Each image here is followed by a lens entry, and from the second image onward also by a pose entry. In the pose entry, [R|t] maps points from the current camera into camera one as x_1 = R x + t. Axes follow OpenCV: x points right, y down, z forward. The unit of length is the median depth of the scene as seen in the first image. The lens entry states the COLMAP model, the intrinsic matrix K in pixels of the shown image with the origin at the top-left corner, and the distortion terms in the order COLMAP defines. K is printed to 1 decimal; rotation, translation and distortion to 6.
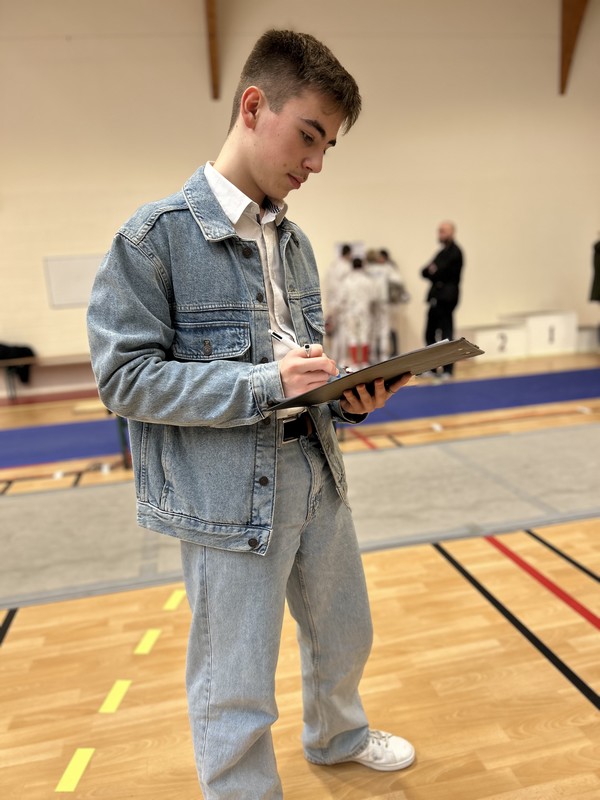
lens RADIAL K [[607.4, 0, 300.4], [0, 607.4, 413.4], [0, 0, 1]] dist [0.063281, -0.051432]
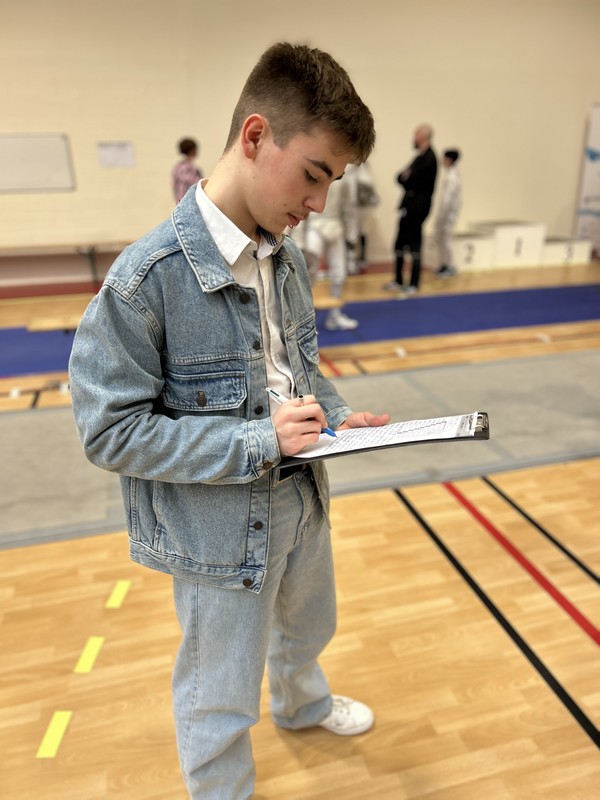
lens RADIAL K [[607.4, 0, 300.5], [0, 607.4, 400.9], [0, 0, 1]] dist [0.063281, -0.051432]
pose [[0.996590, 0.033388, 0.075461, -0.041304], [-0.045593, 0.985018, 0.166312, -0.165138], [-0.068778, -0.169186, 0.983181, 0.028256]]
